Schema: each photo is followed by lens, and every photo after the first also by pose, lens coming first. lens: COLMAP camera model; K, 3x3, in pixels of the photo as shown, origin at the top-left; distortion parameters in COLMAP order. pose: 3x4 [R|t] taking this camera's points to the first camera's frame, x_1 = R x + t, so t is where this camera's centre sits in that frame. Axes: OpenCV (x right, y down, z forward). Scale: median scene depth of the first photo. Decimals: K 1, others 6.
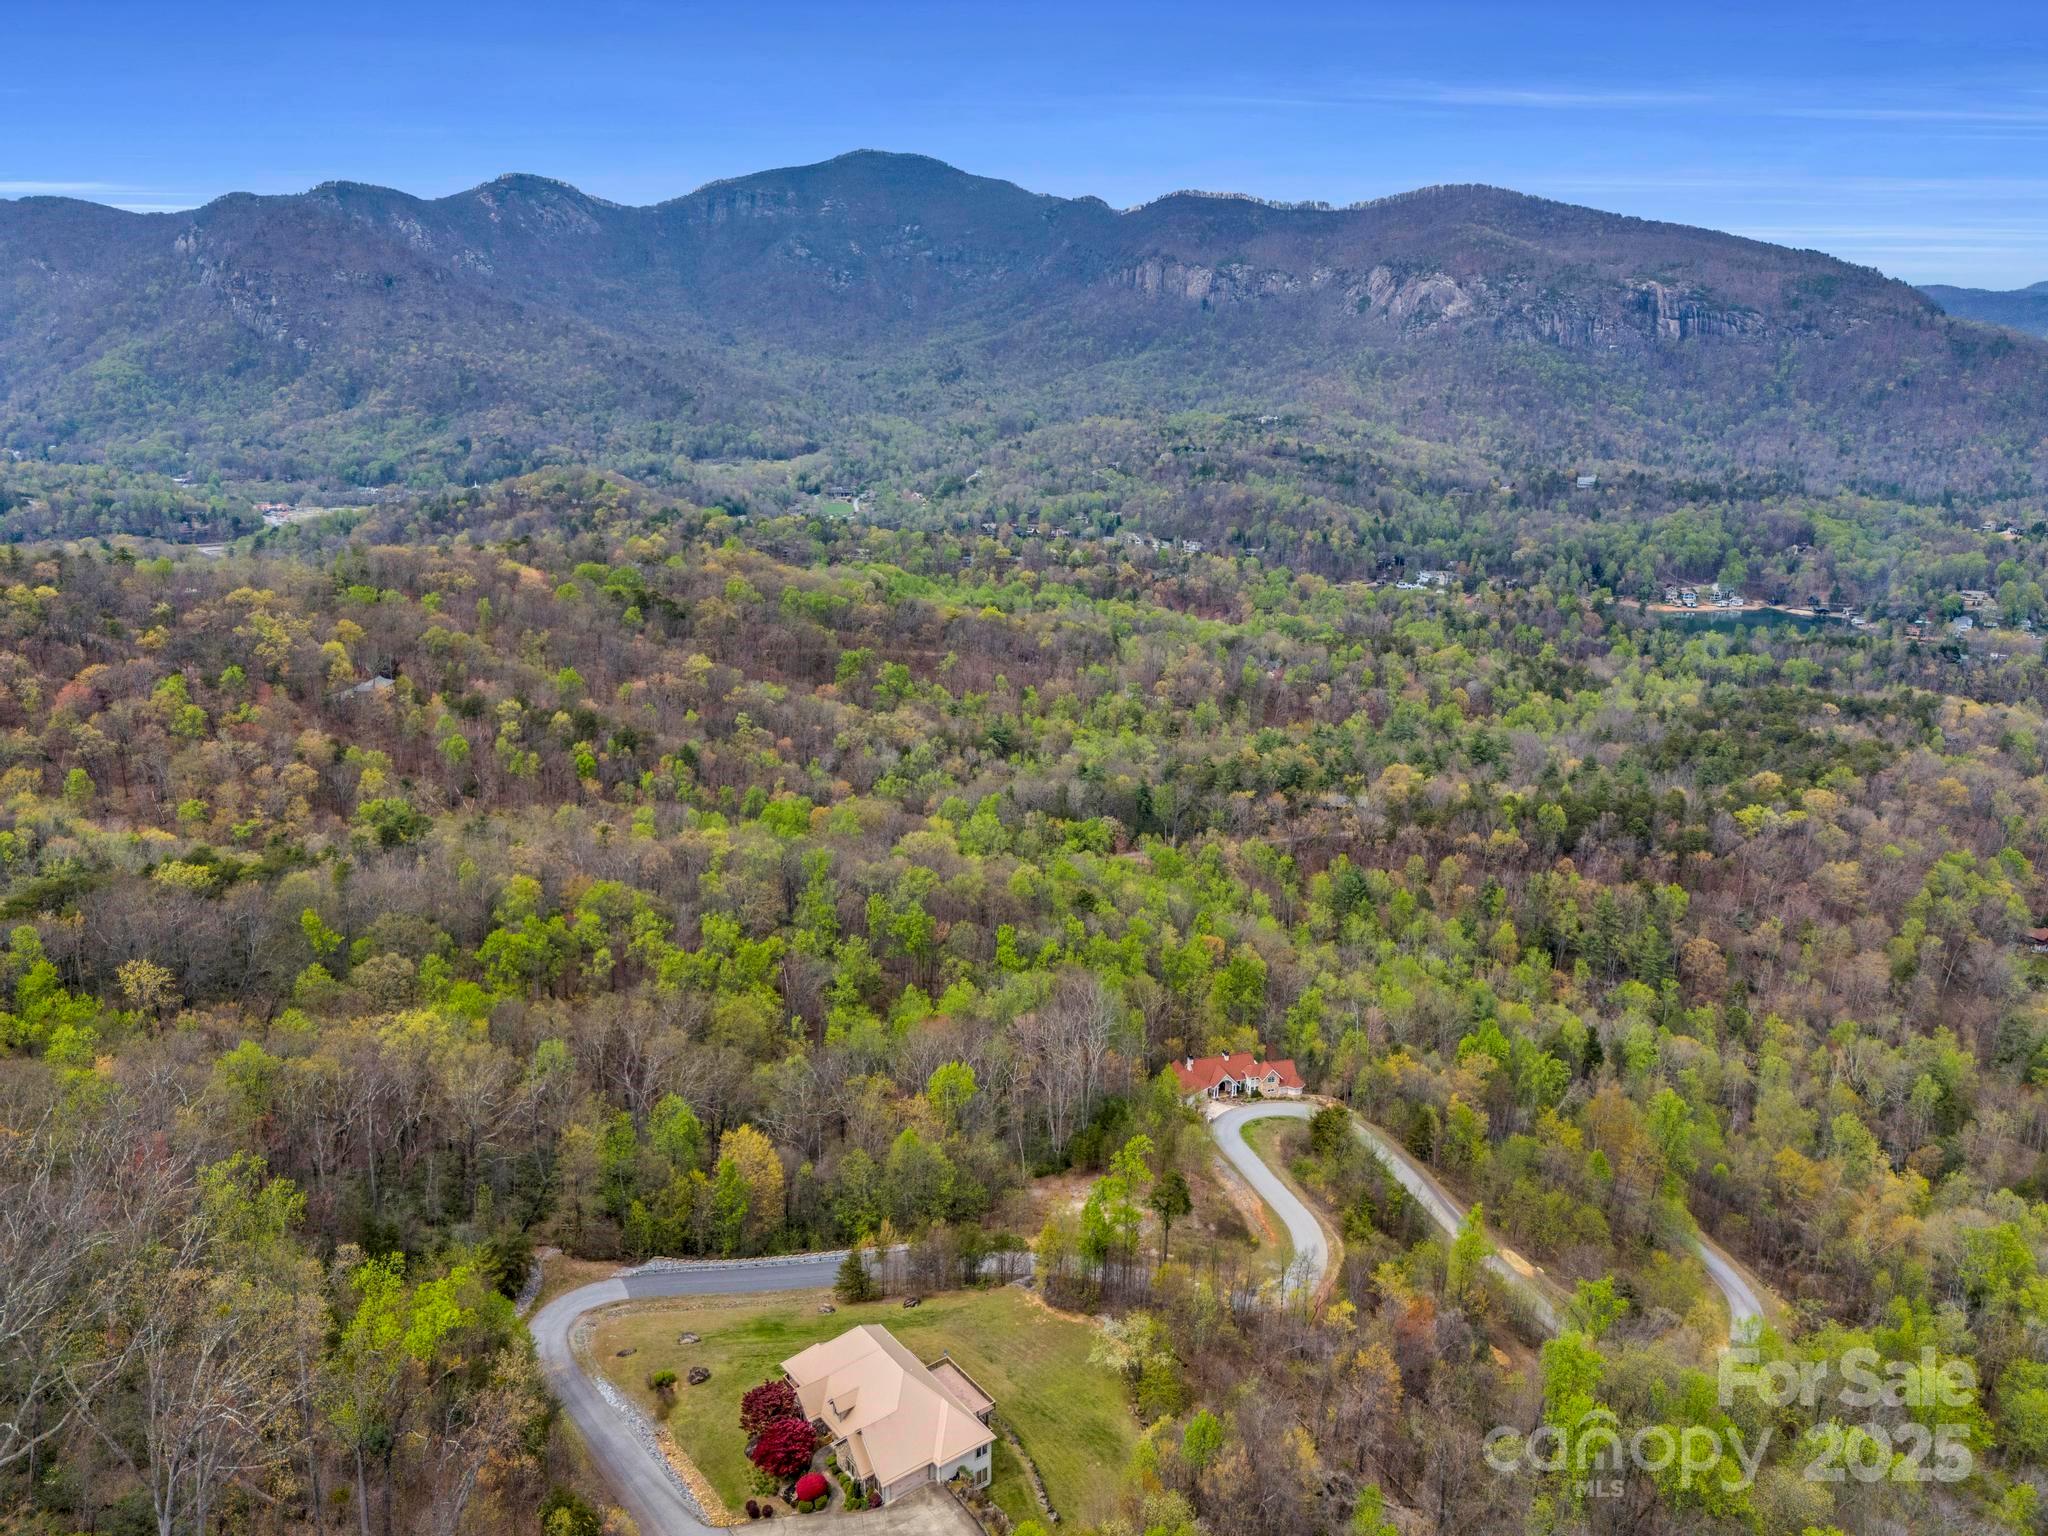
lens RADIAL K [[1491.1, 0, 1026.9], [0, 1491.1, 794.1], [0, 0, 1]] dist [0.070508, -0.071978]
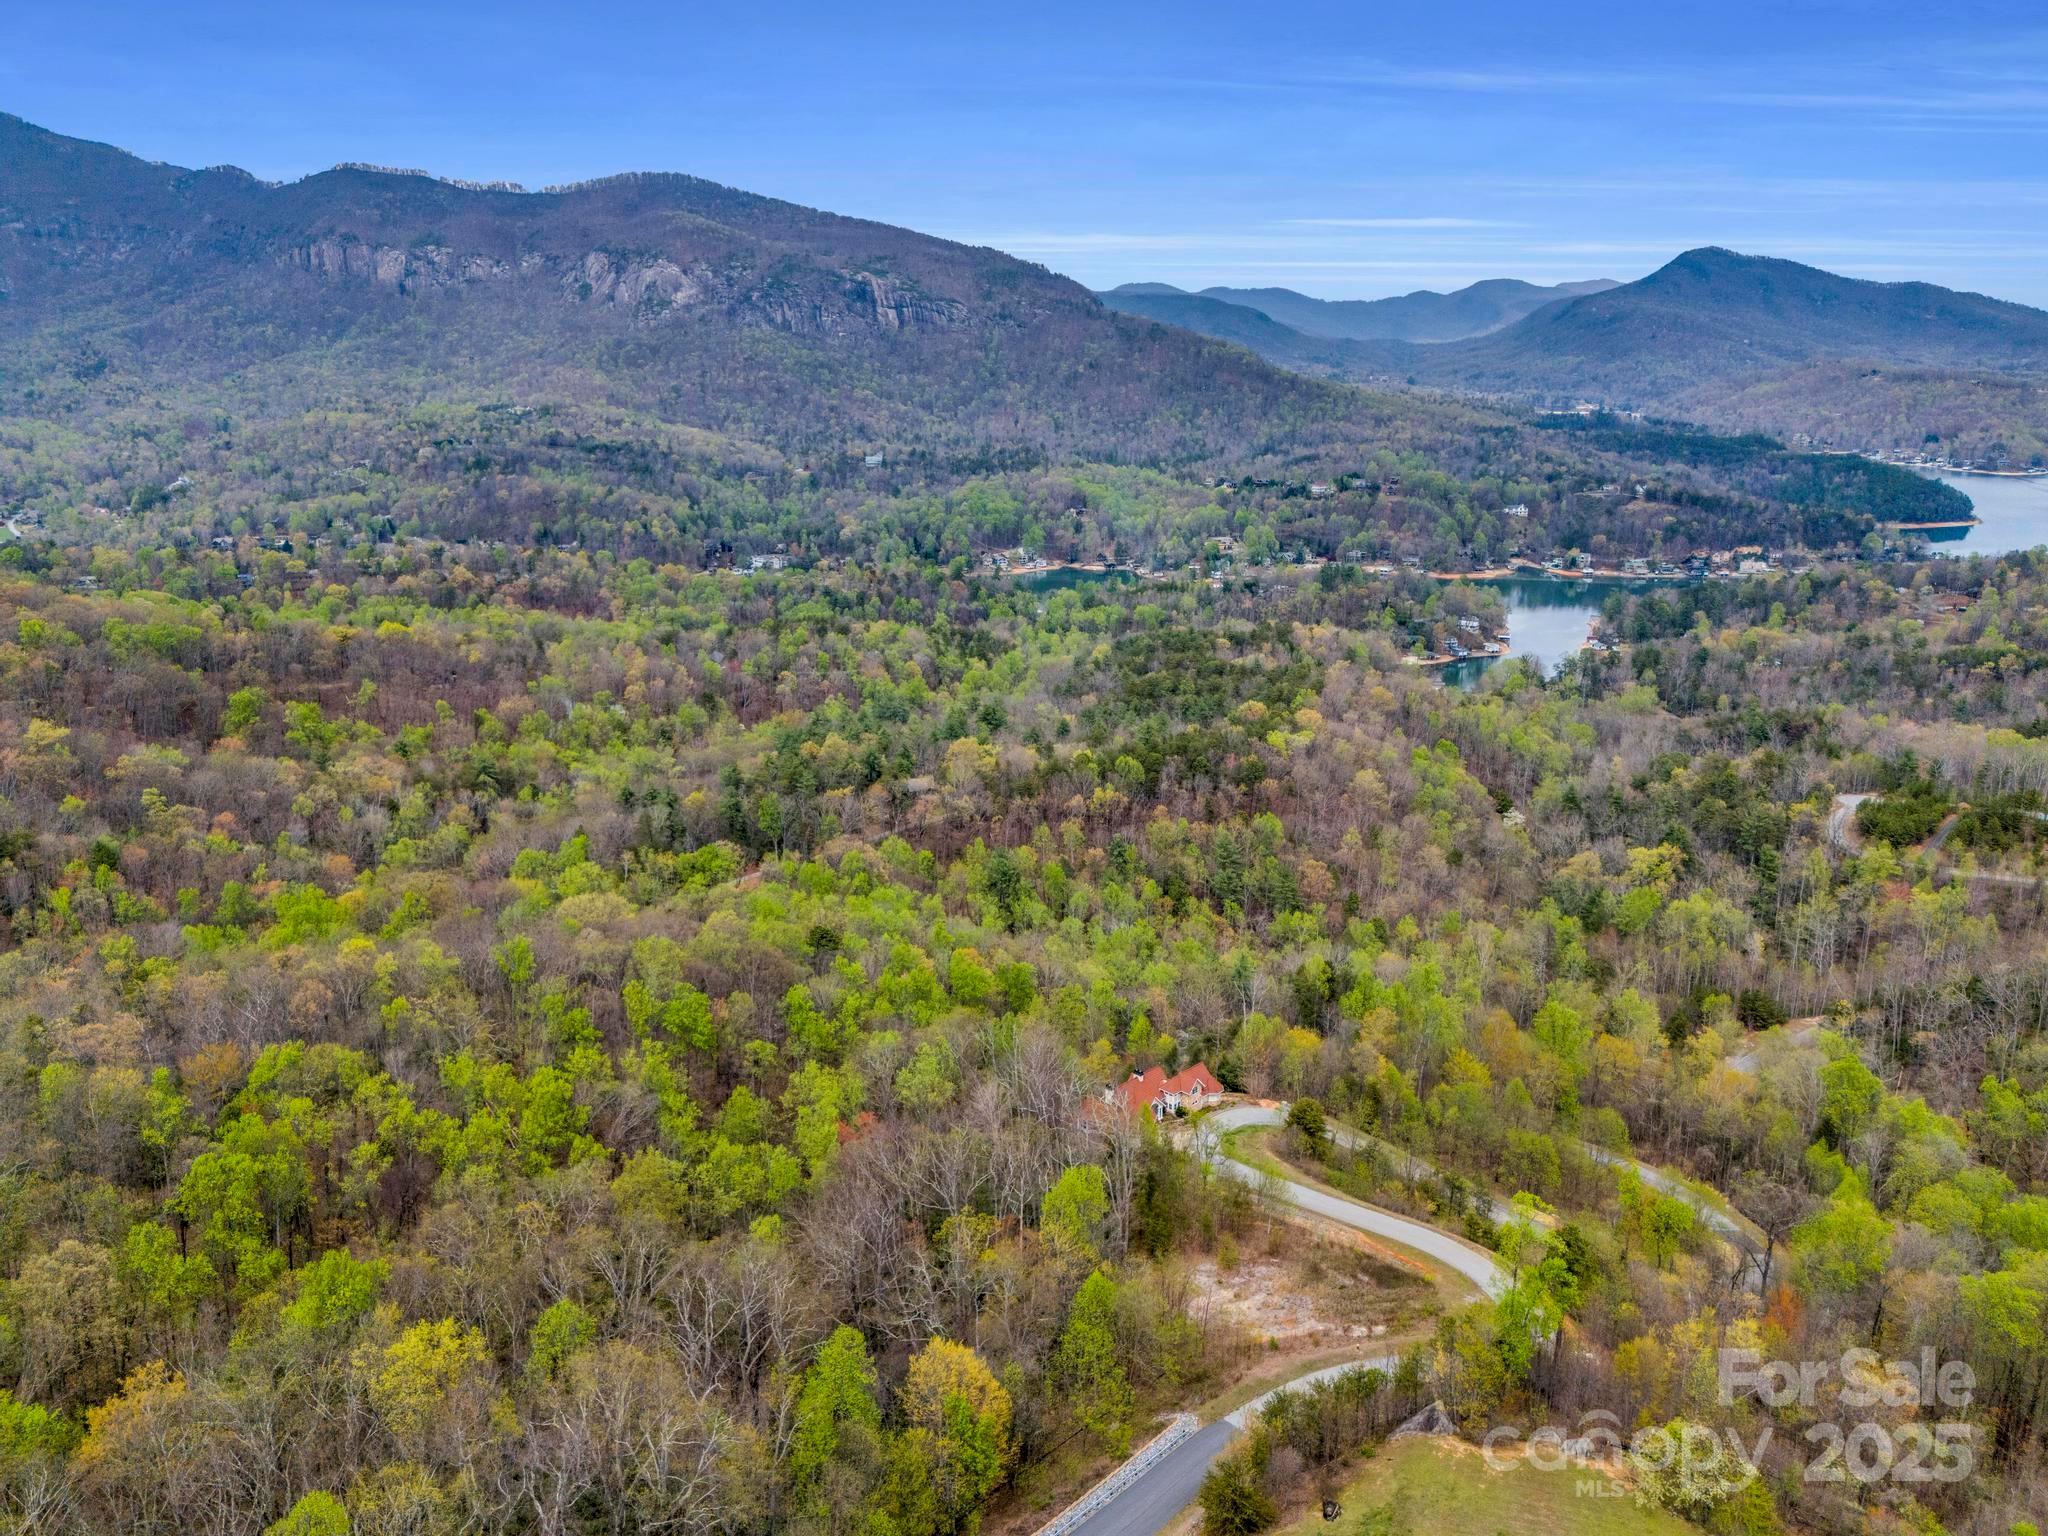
lens RADIAL K [[1491.1, 0, 1026.9], [0, 1491.1, 794.1], [0, 0, 1]] dist [0.070508, -0.071978]
pose [[0.871521, -0.151101, 0.466497, -0.048342], [0.150068, 0.987881, 0.039620, -0.005106], [-0.466830, 0.035477, 0.883635, 0.044531]]
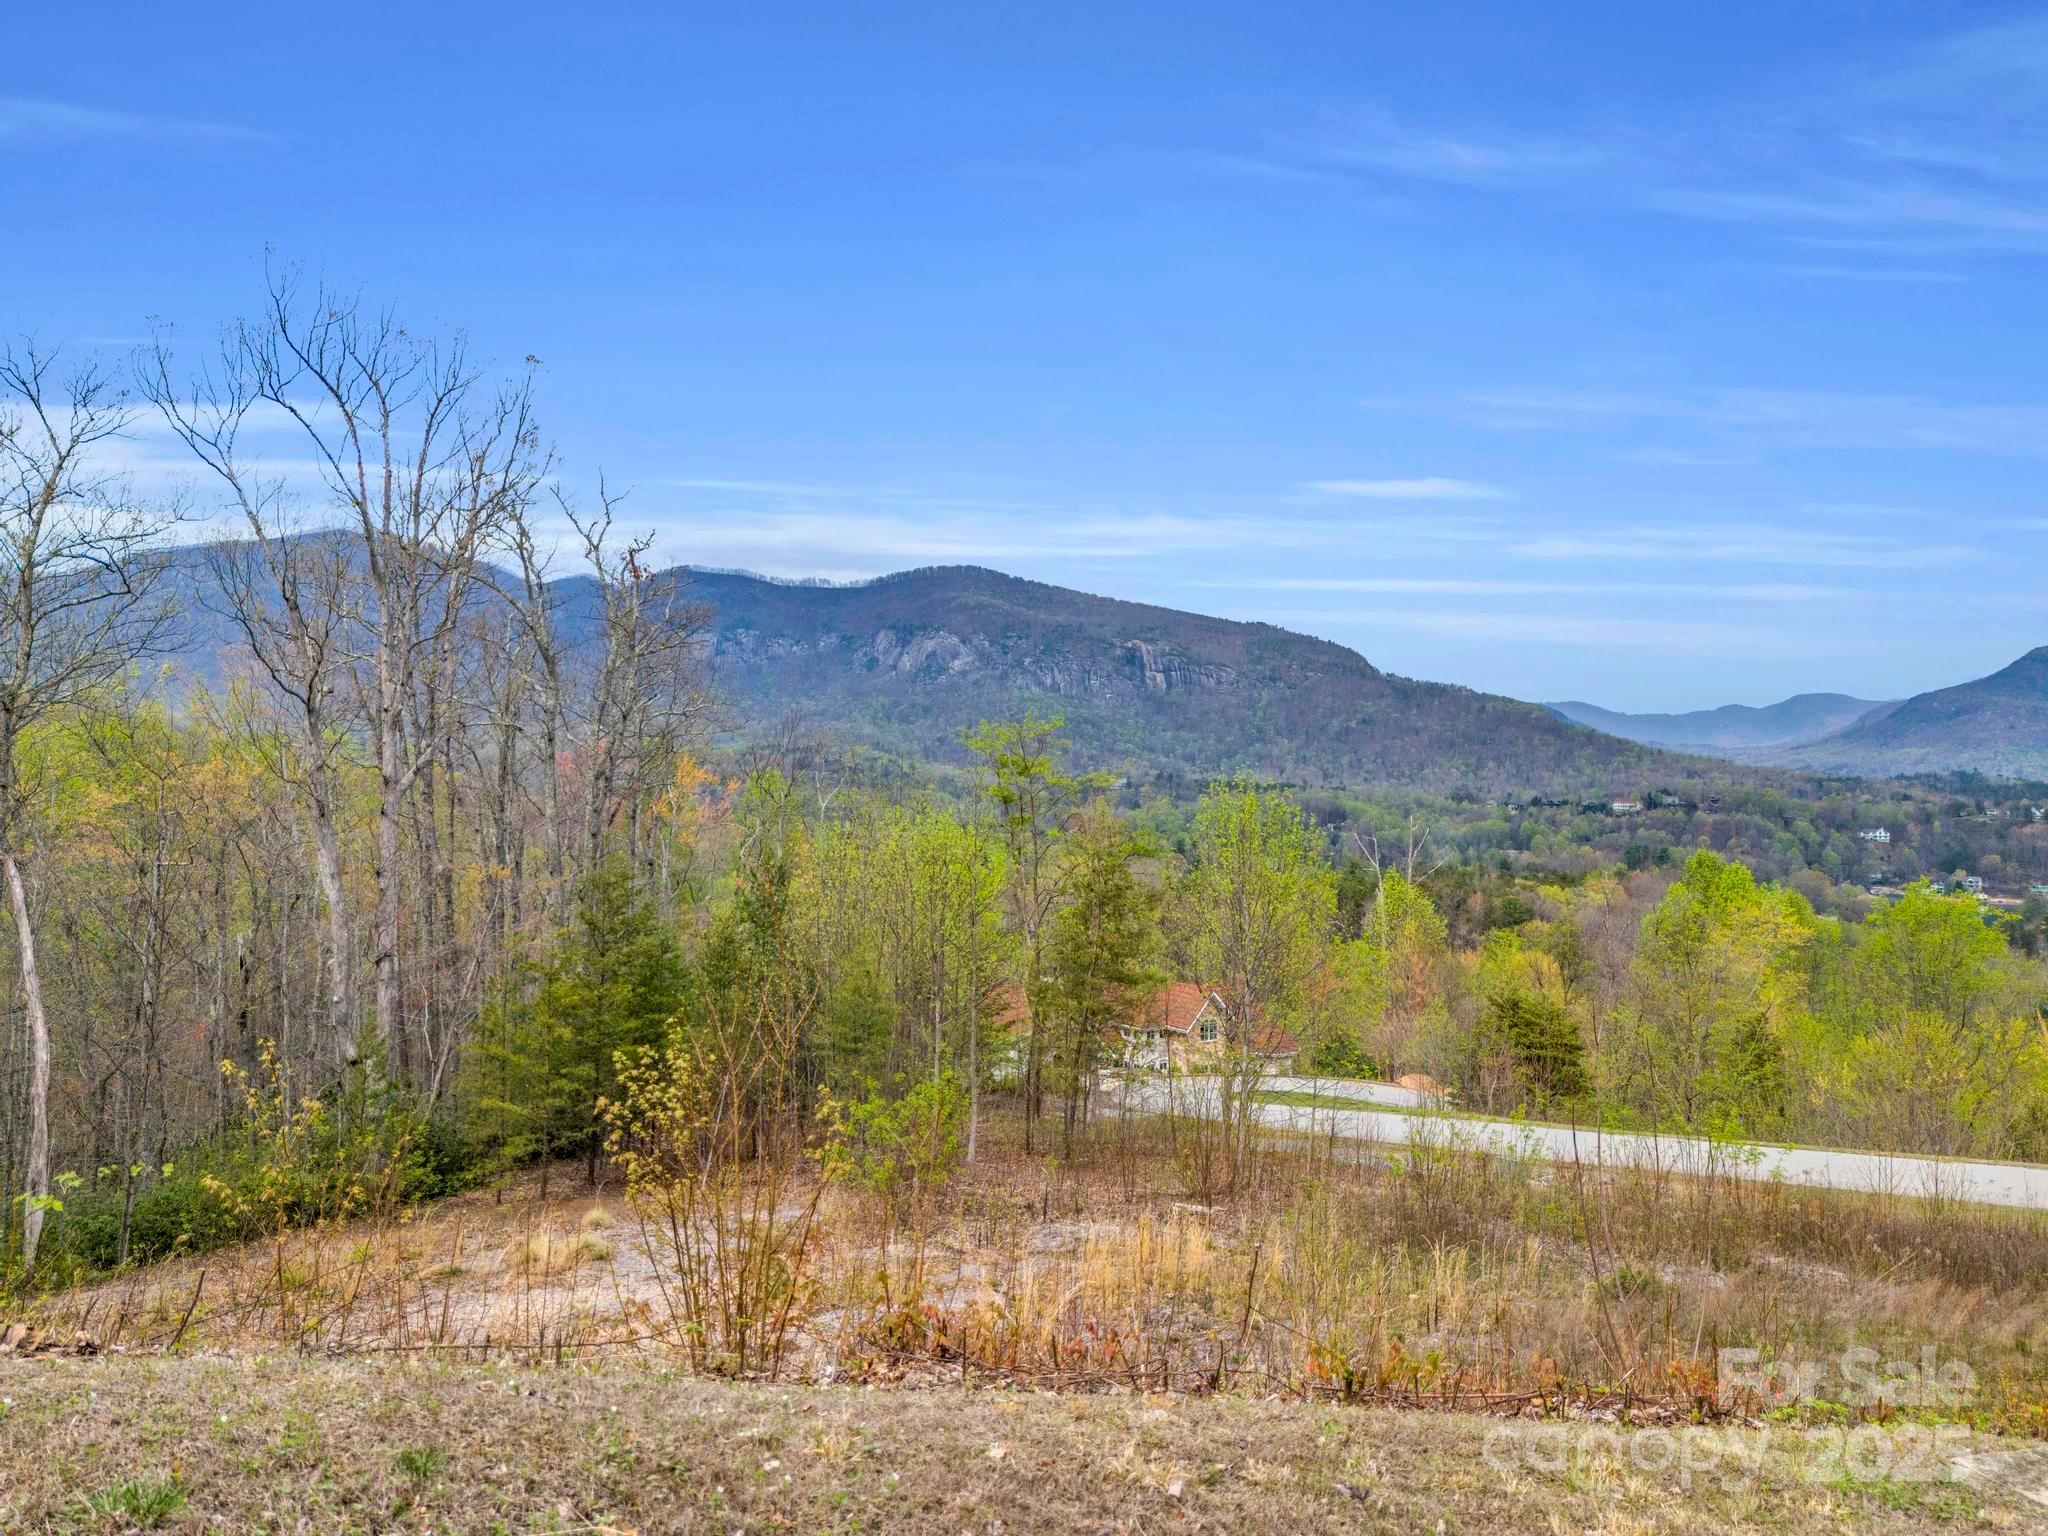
lens RADIAL K [[1496.9, 0, 981.1], [0, 1496.9, 765.1], [0, 0, 1]] dist [0.004158, -0.002326]
pose [[0.957632, -0.001857, 0.287988, 0.003350], [0.083370, 0.958951, -0.271041, 0.035574], [-0.275663, 0.283567, 0.918477, 0.114700]]
